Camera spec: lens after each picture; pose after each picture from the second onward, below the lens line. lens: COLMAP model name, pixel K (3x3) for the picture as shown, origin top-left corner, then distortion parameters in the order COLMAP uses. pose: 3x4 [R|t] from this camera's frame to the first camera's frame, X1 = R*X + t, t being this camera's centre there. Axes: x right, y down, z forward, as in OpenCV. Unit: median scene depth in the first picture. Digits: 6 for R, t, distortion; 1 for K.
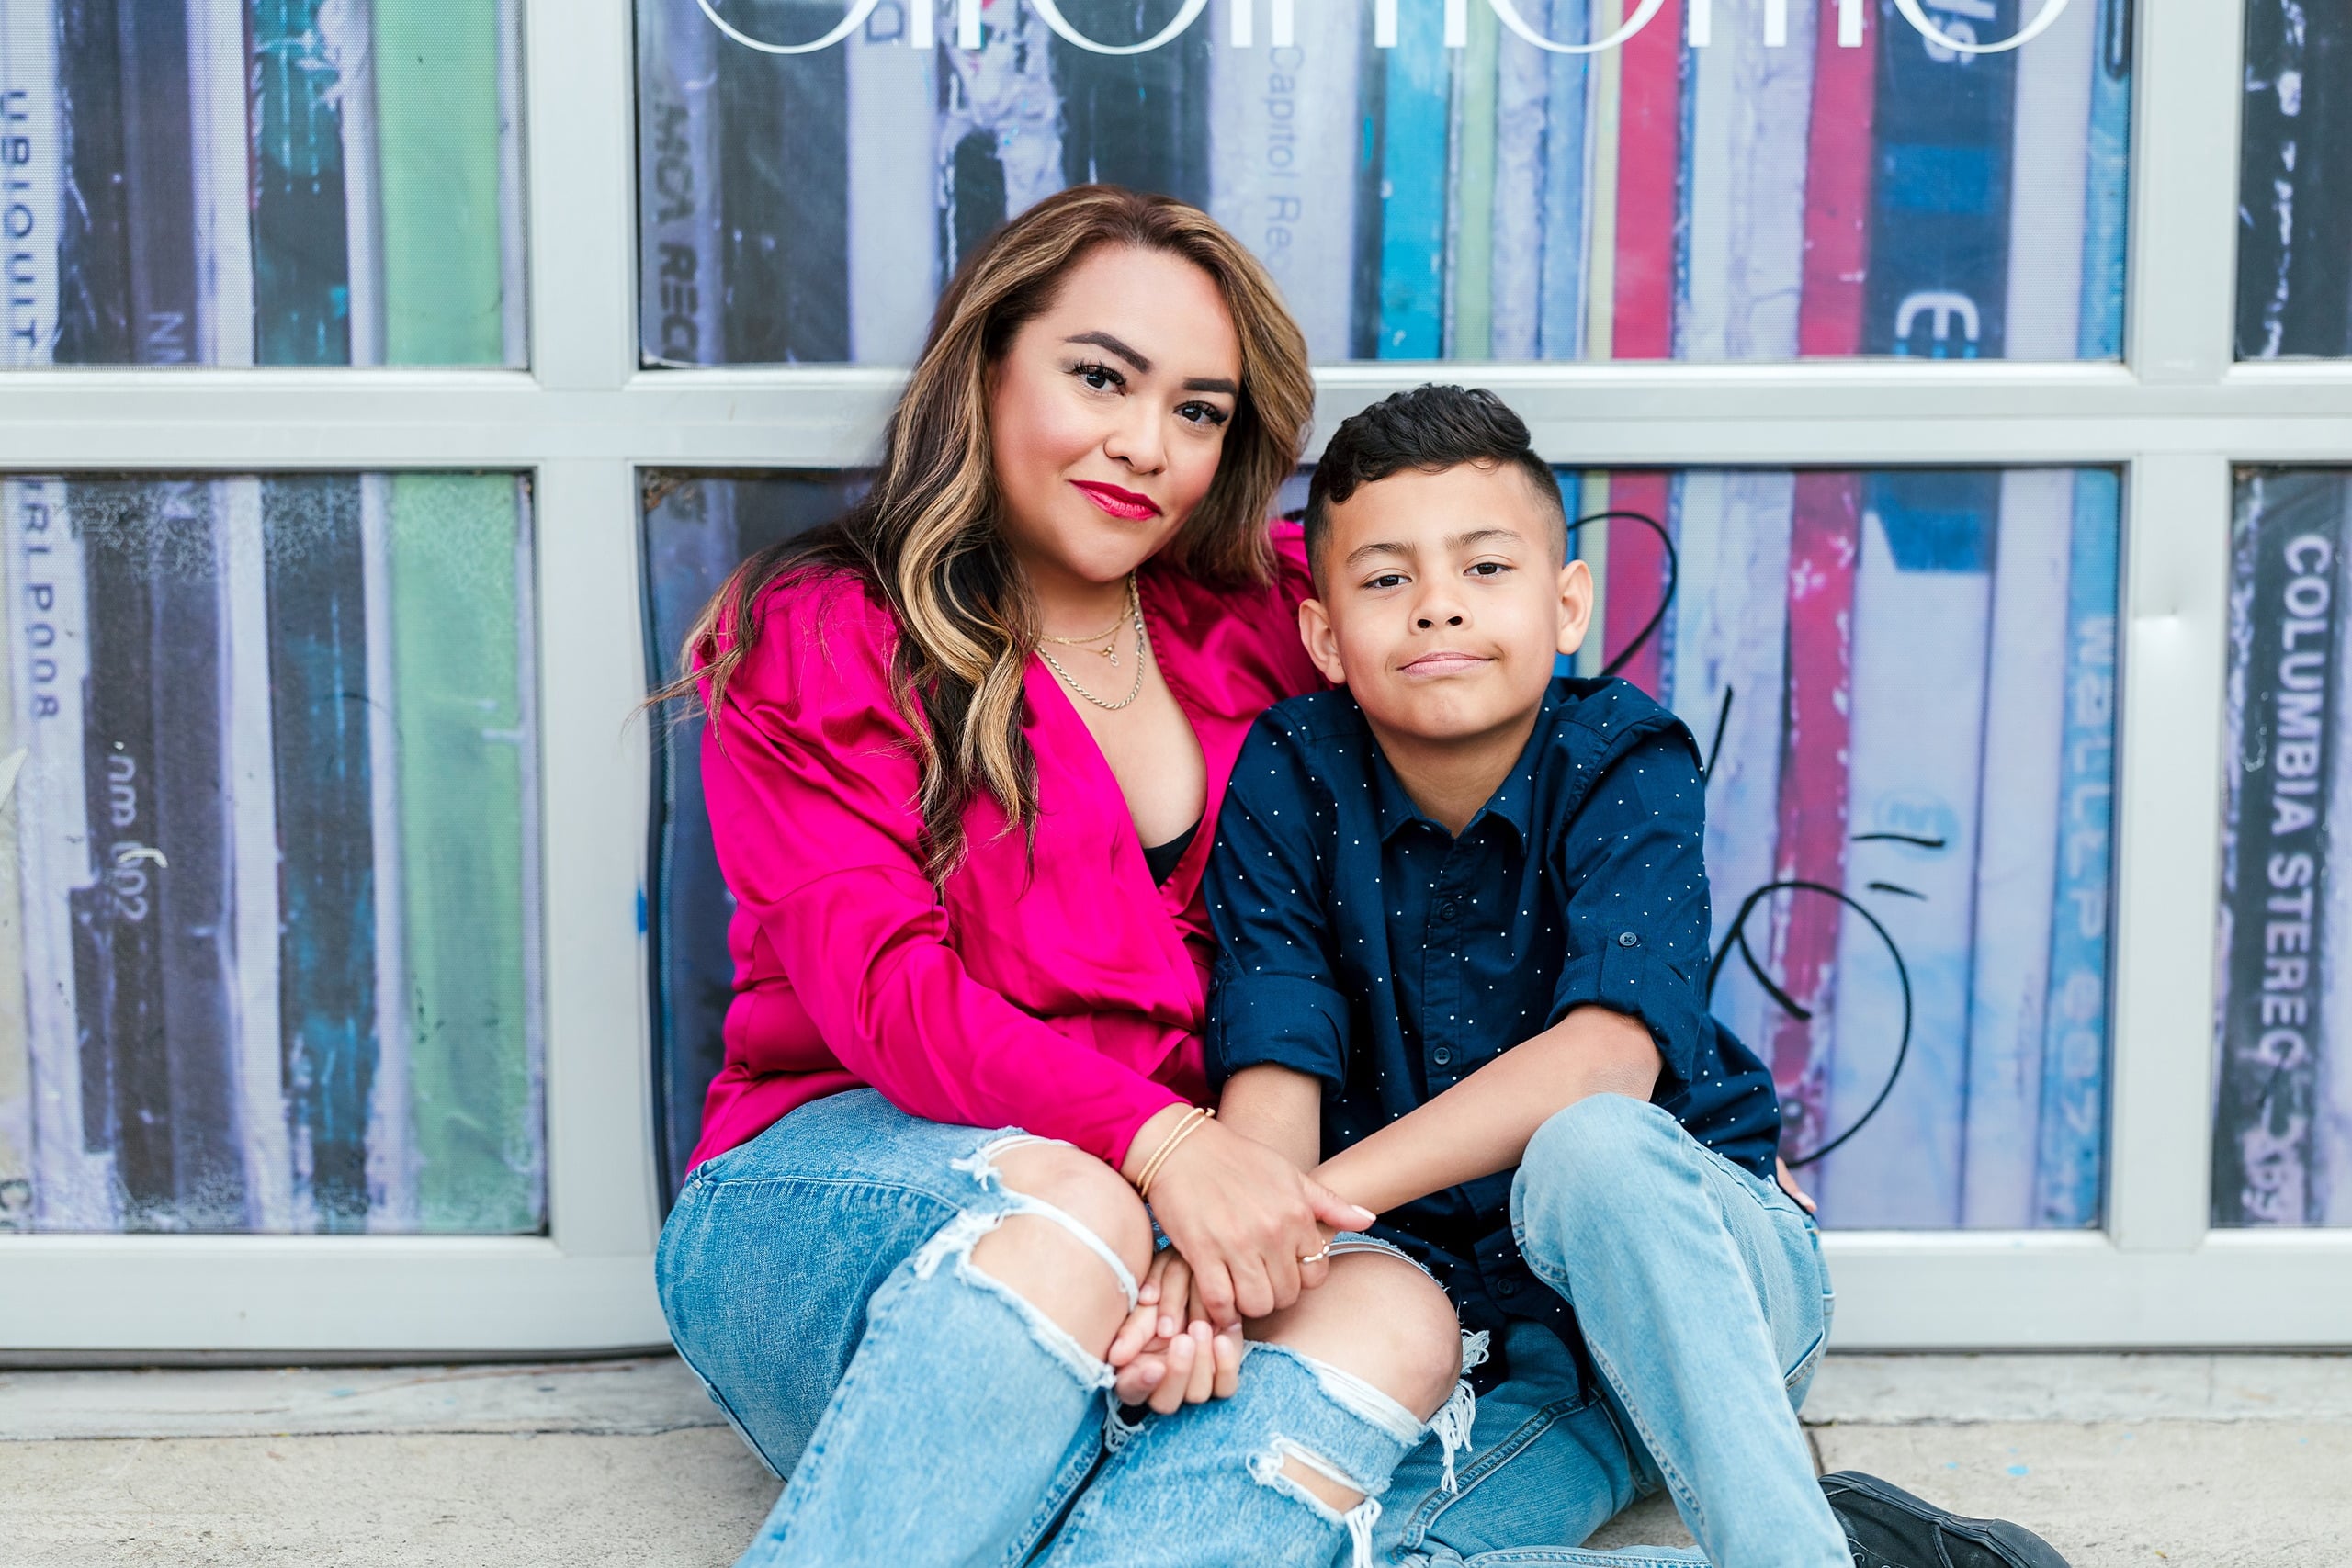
lens RADIAL K [[3478.5, 0, 1176.0], [0, 3478.5, 784.0], [0, 0, 1]] dist [-0.007314, -0.037134]
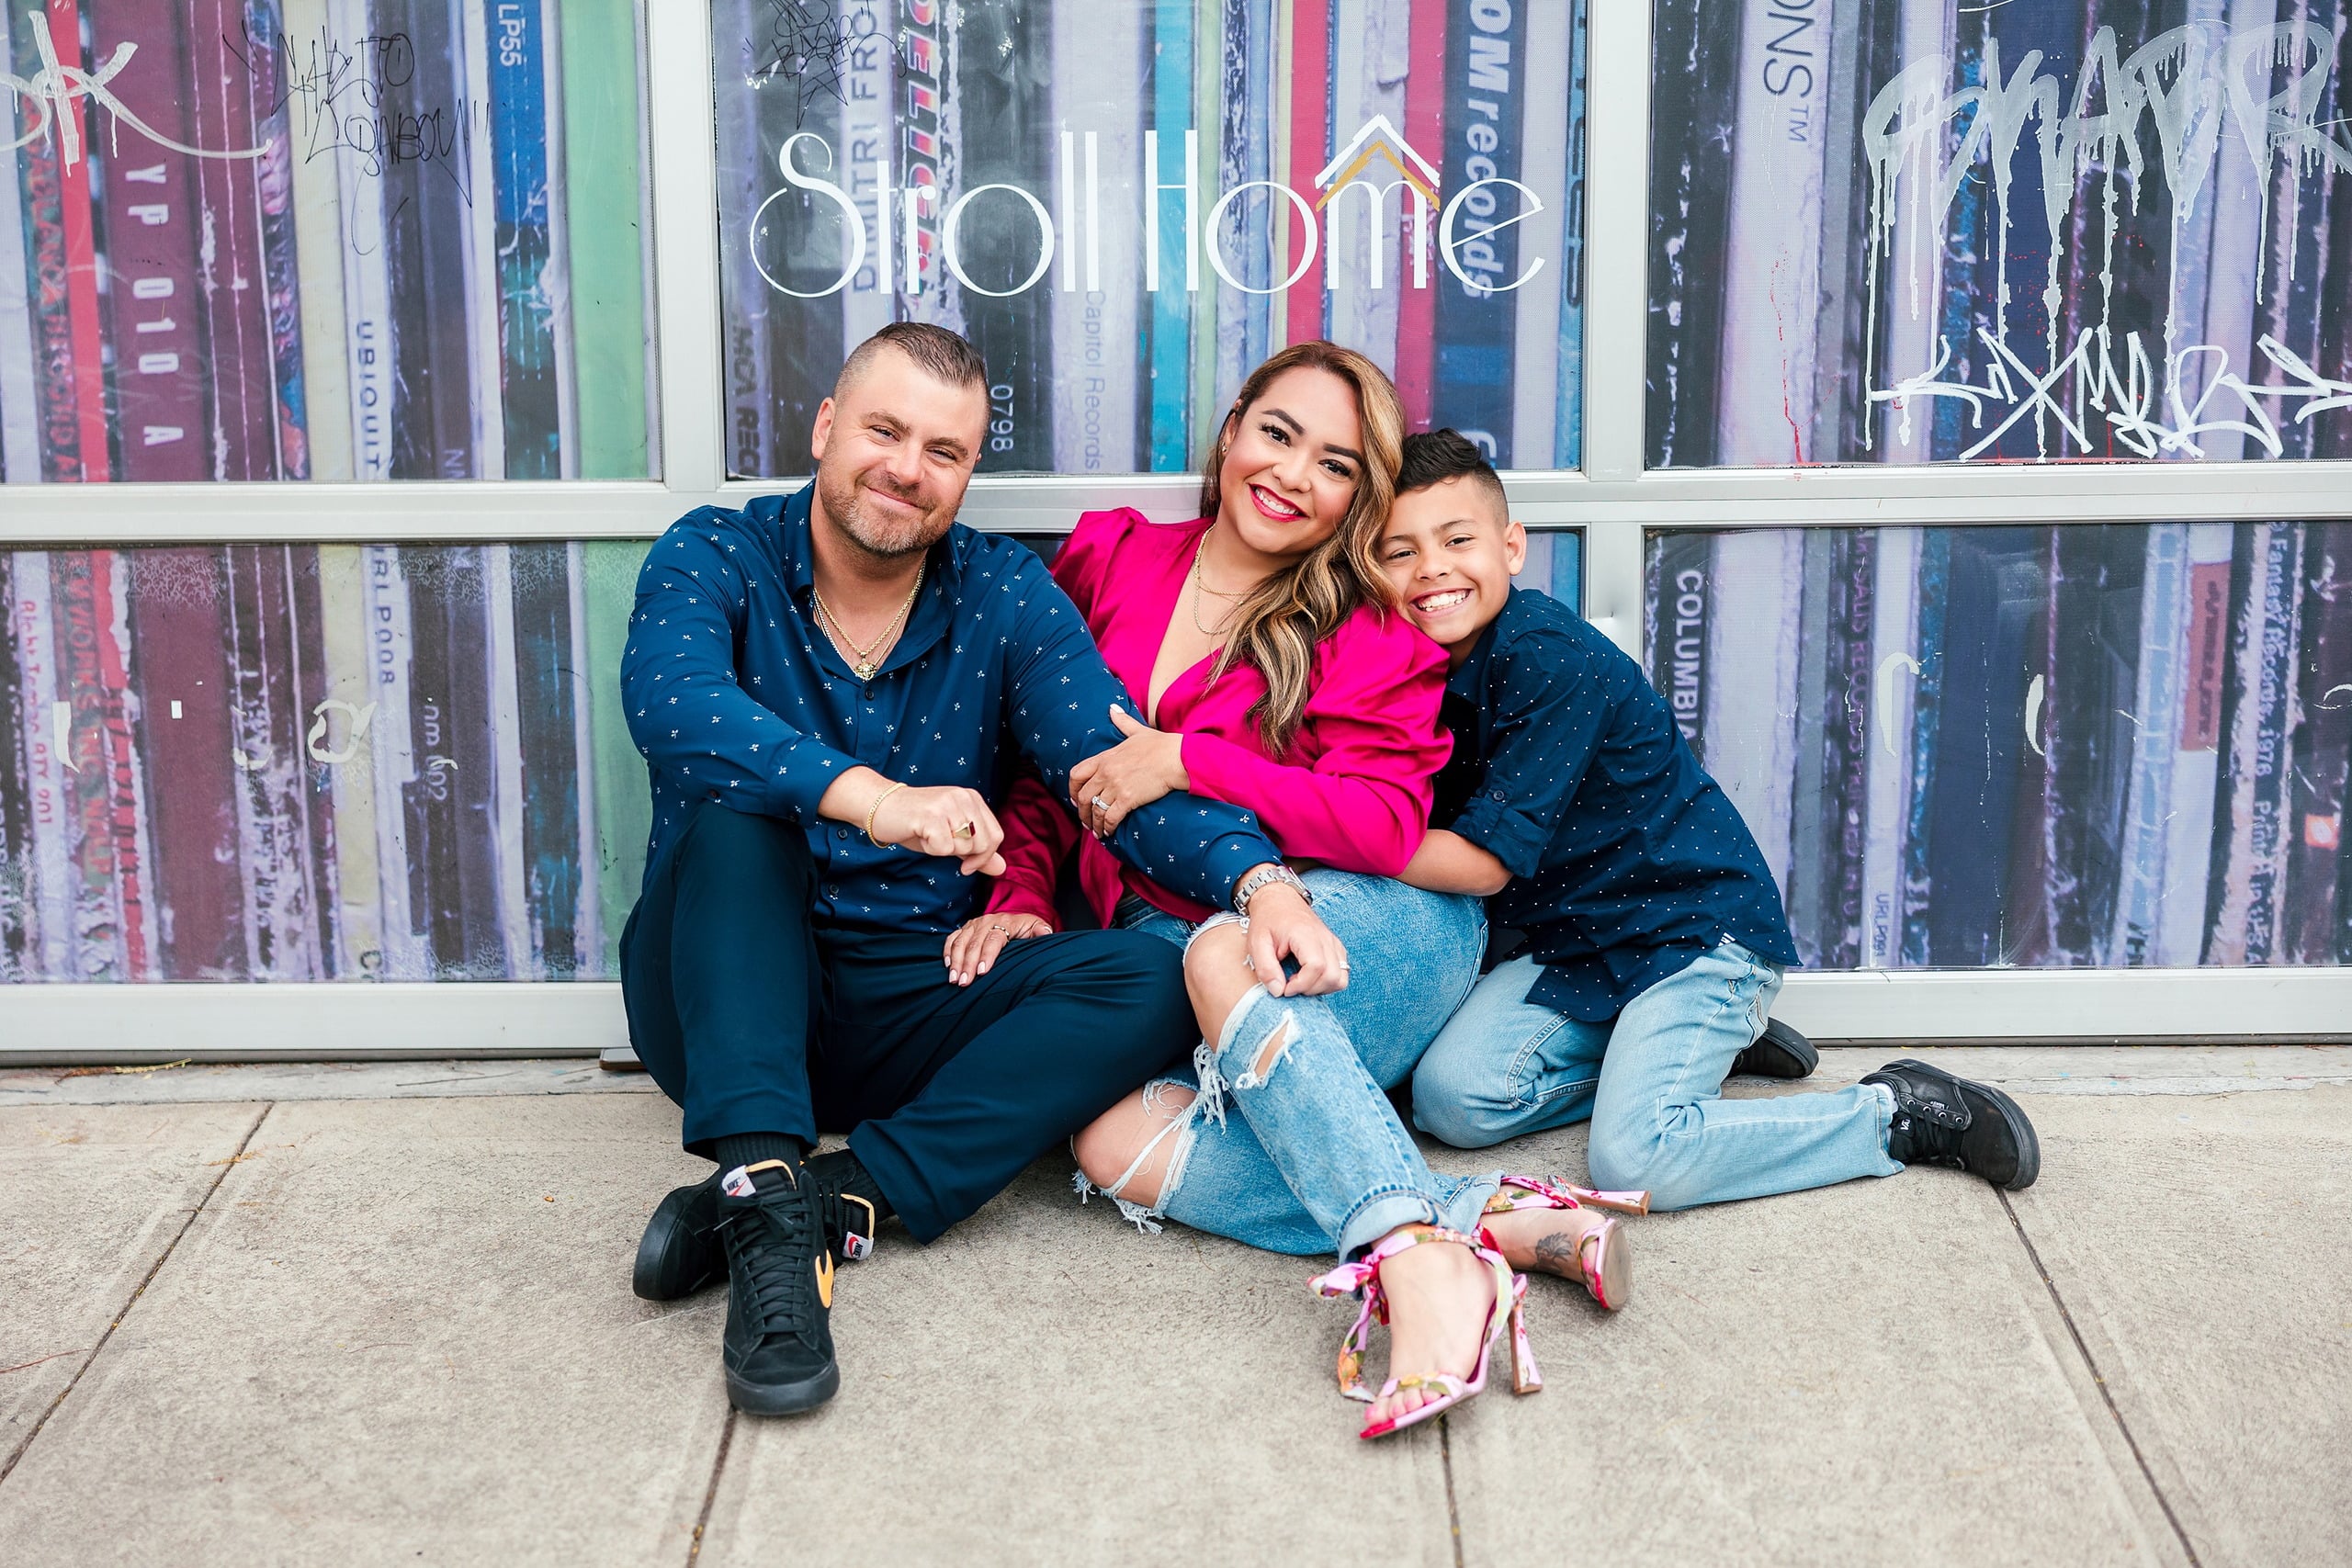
lens RADIAL K [[3478.5, 0, 1176.0], [0, 3478.5, 784.0], [0, 0, 1]] dist [-0.007314, -0.037134]
pose [[0.999108, -0.005600, -0.041860, 0.140522], [0.006851, 0.999532, 0.029797, -0.018194], [0.041673, -0.030057, 0.998679, -0.721302]]
